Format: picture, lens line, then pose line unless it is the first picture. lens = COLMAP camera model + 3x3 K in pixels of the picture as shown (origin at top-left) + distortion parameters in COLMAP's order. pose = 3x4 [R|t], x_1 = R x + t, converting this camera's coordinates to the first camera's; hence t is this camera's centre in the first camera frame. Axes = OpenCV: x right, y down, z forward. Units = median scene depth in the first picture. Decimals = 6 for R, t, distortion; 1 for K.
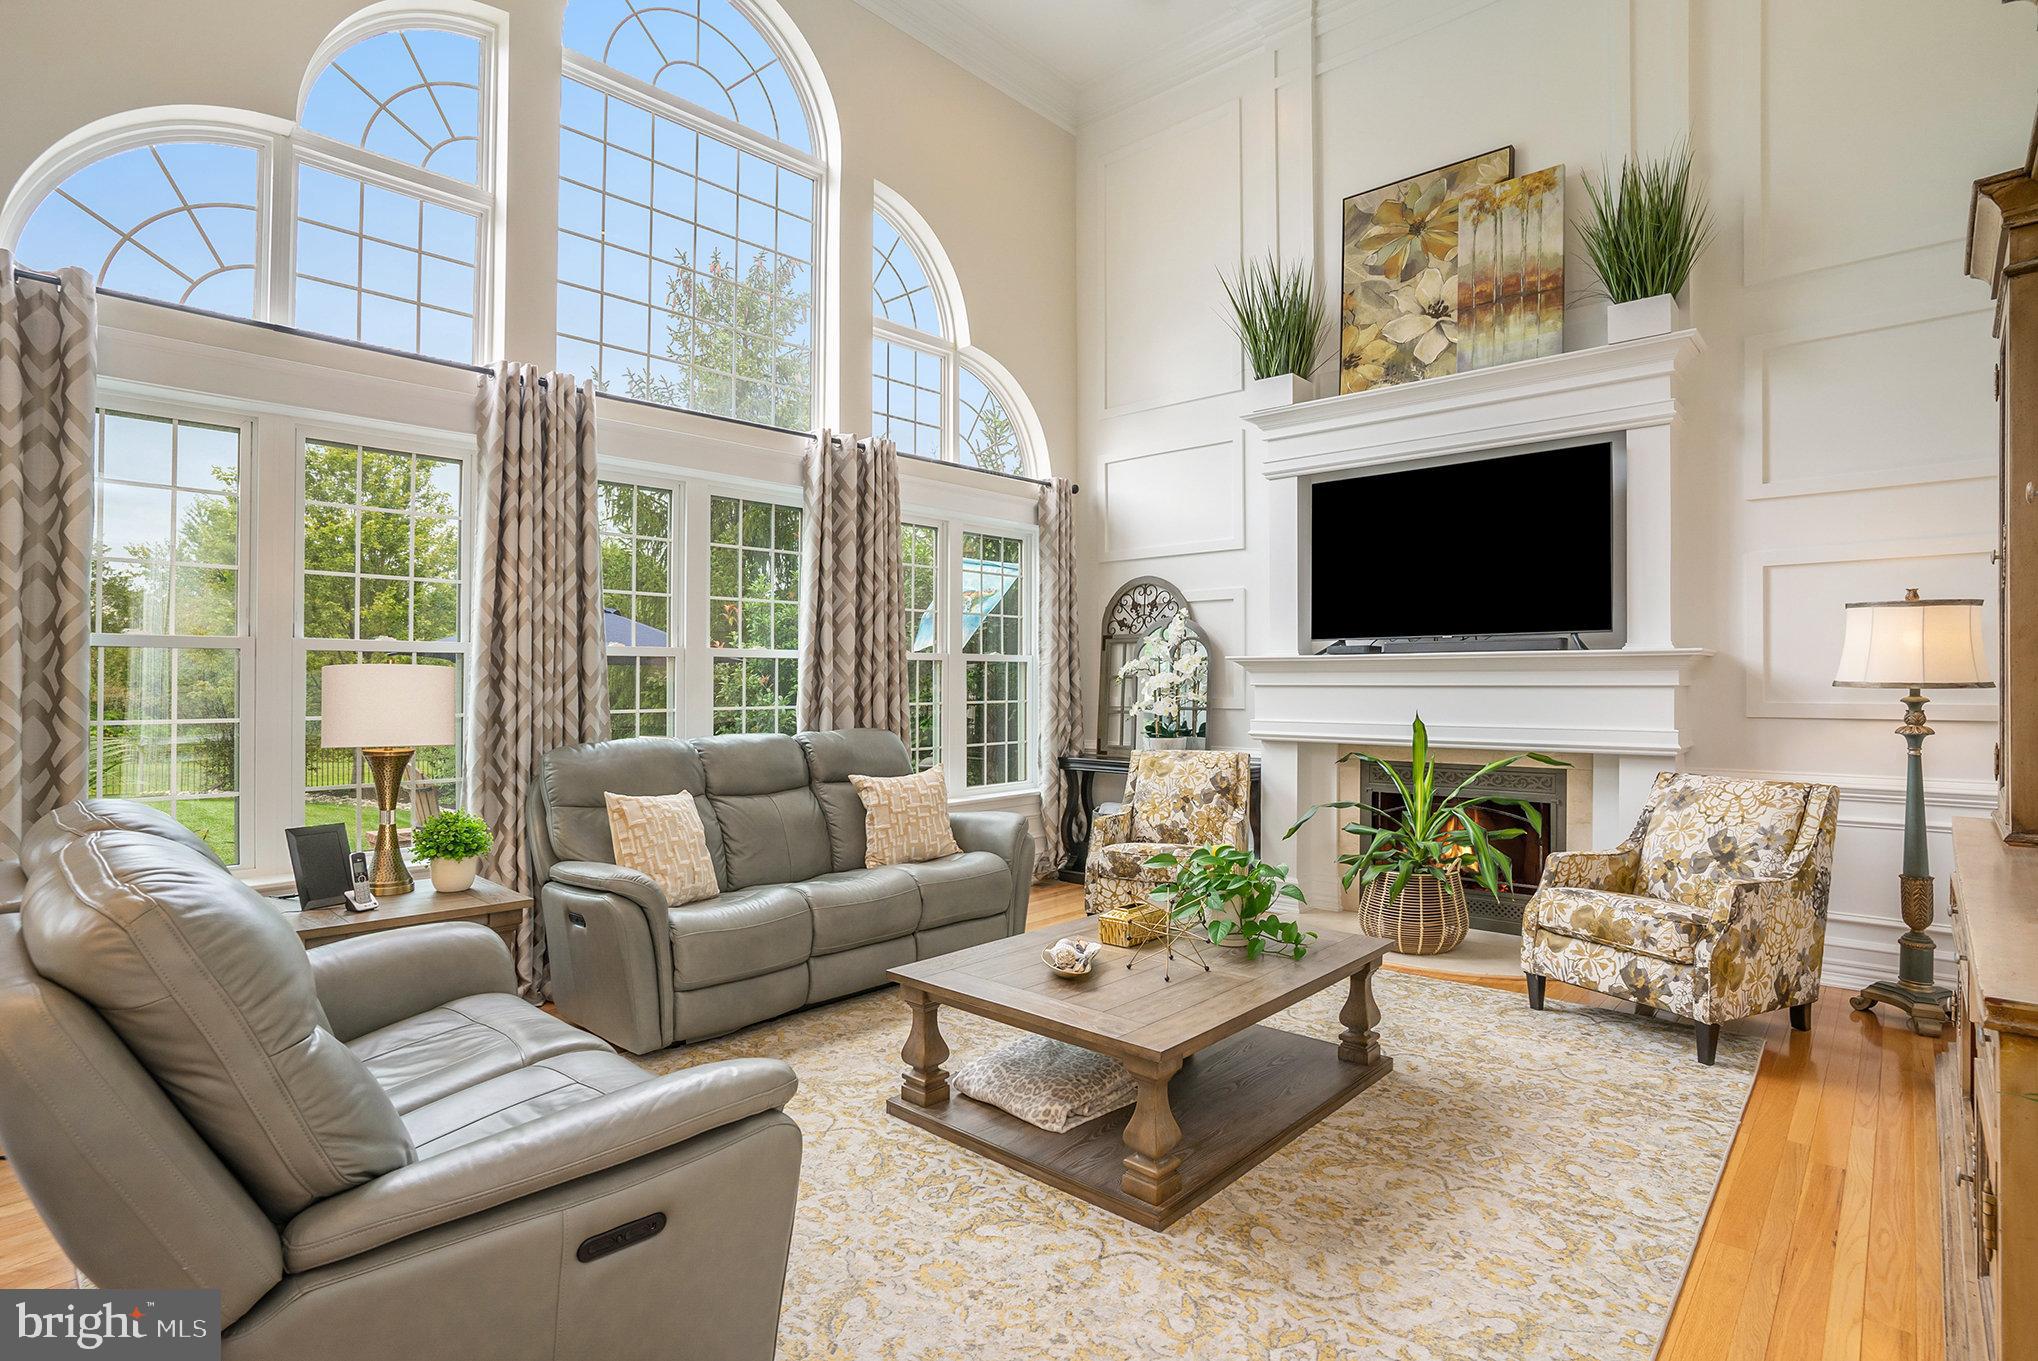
lens RADIAL K [[1000.7, 0, 995.3], [0, 1000.7, 686.2], [0, 0, 1]] dist [-0.066034, 0.012241]
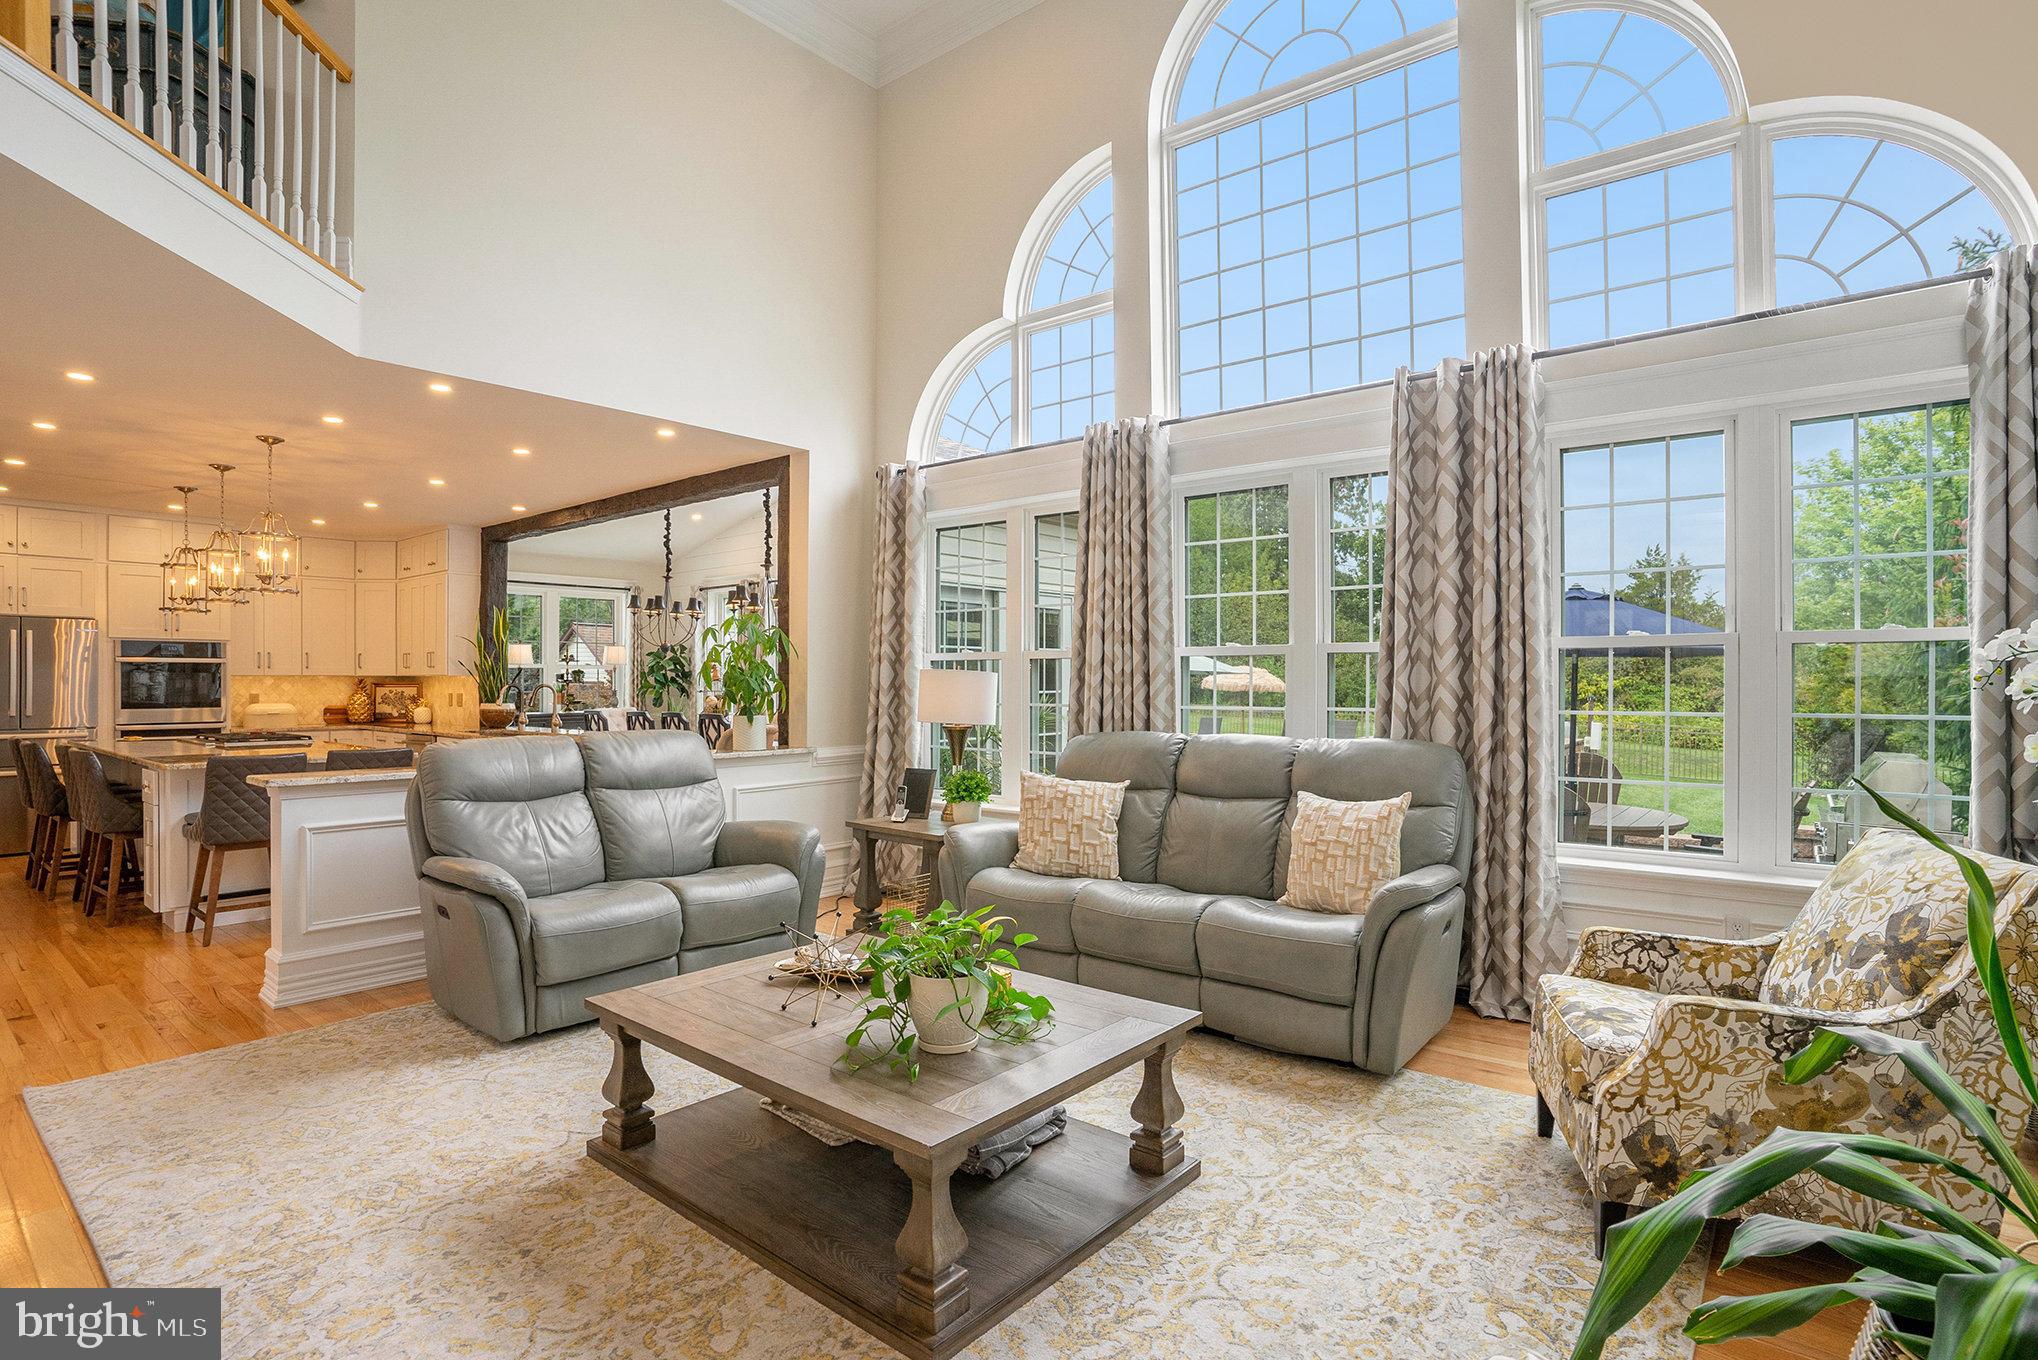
lens RADIAL K [[1000.7, 0, 1035.8], [0, 1000.7, 688.1], [0, 0, 1]] dist [-0.066034, 0.012241]
pose [[0.079176, 0.007291, -0.996834, 0.602389], [0.000124, 0.999973, 0.007323, -0.003349], [0.996861, -0.000703, 0.079173, 0.636317]]
